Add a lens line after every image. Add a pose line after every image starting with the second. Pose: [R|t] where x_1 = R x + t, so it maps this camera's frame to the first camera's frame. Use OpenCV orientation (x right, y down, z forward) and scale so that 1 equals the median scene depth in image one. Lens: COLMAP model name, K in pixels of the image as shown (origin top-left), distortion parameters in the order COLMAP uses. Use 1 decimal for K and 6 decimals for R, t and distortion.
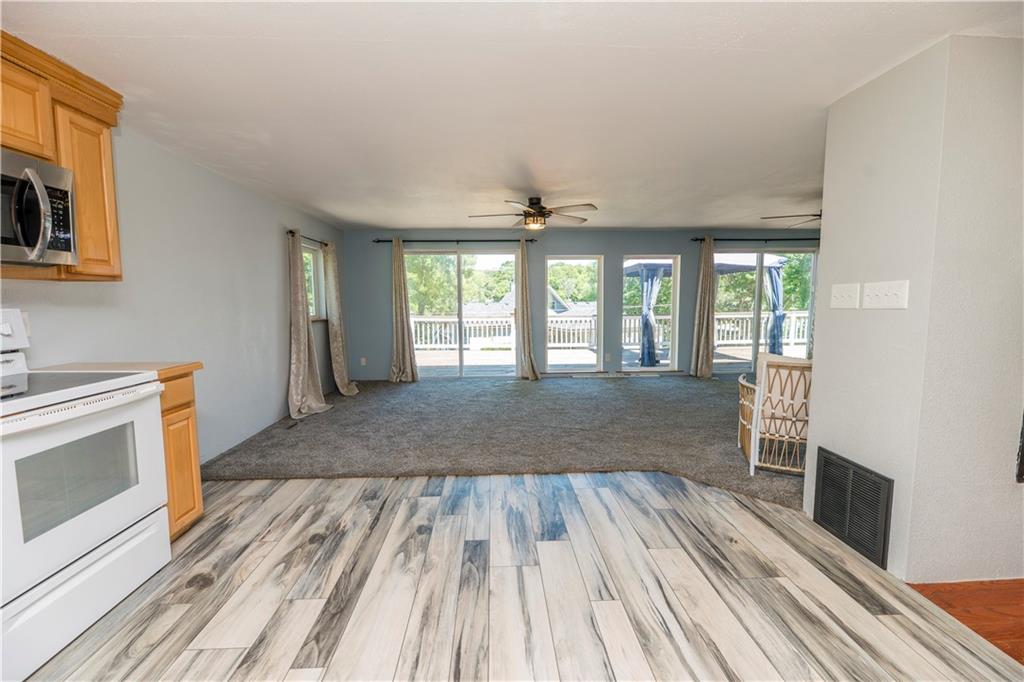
lens RADIAL K [[427.7, 0, 501.4], [0, 427.7, 341.9], [0, 0, 1]] dist [-0.002325, -0.000193]
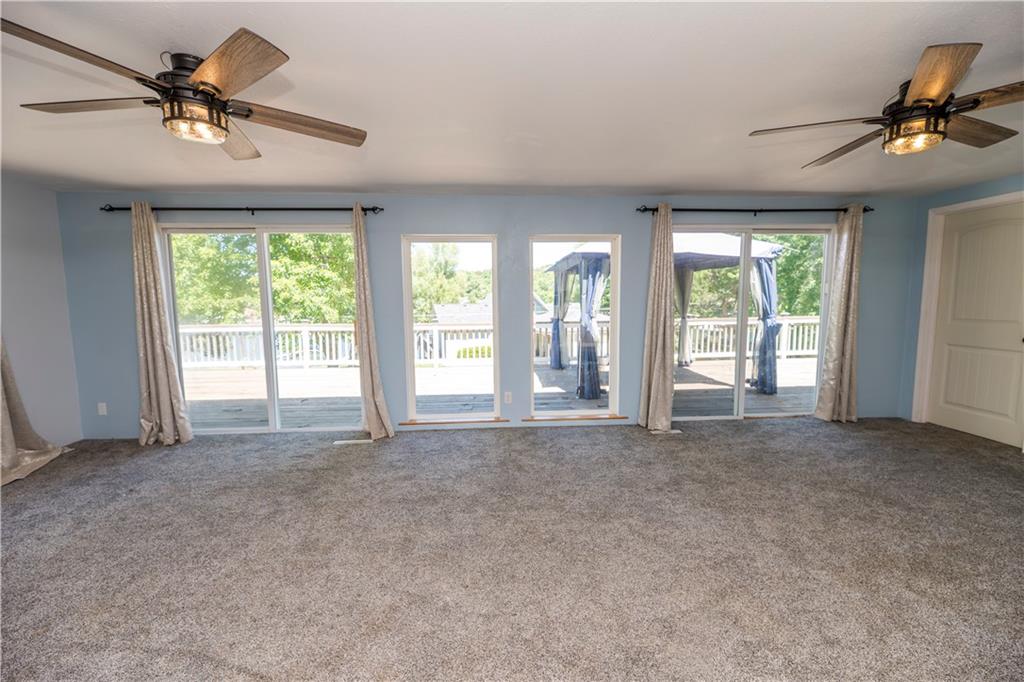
lens RADIAL K [[397.8, 0, 512.0], [0, 397.8, 341.0], [0, 0, 1]] dist [0.001386, -0.000016]
pose [[0.999820, -0.003721, 0.018591, 0.201014], [0.003648, 0.999985, 0.003993, -0.040693], [-0.018606, -0.003925, 0.999819, 0.339053]]
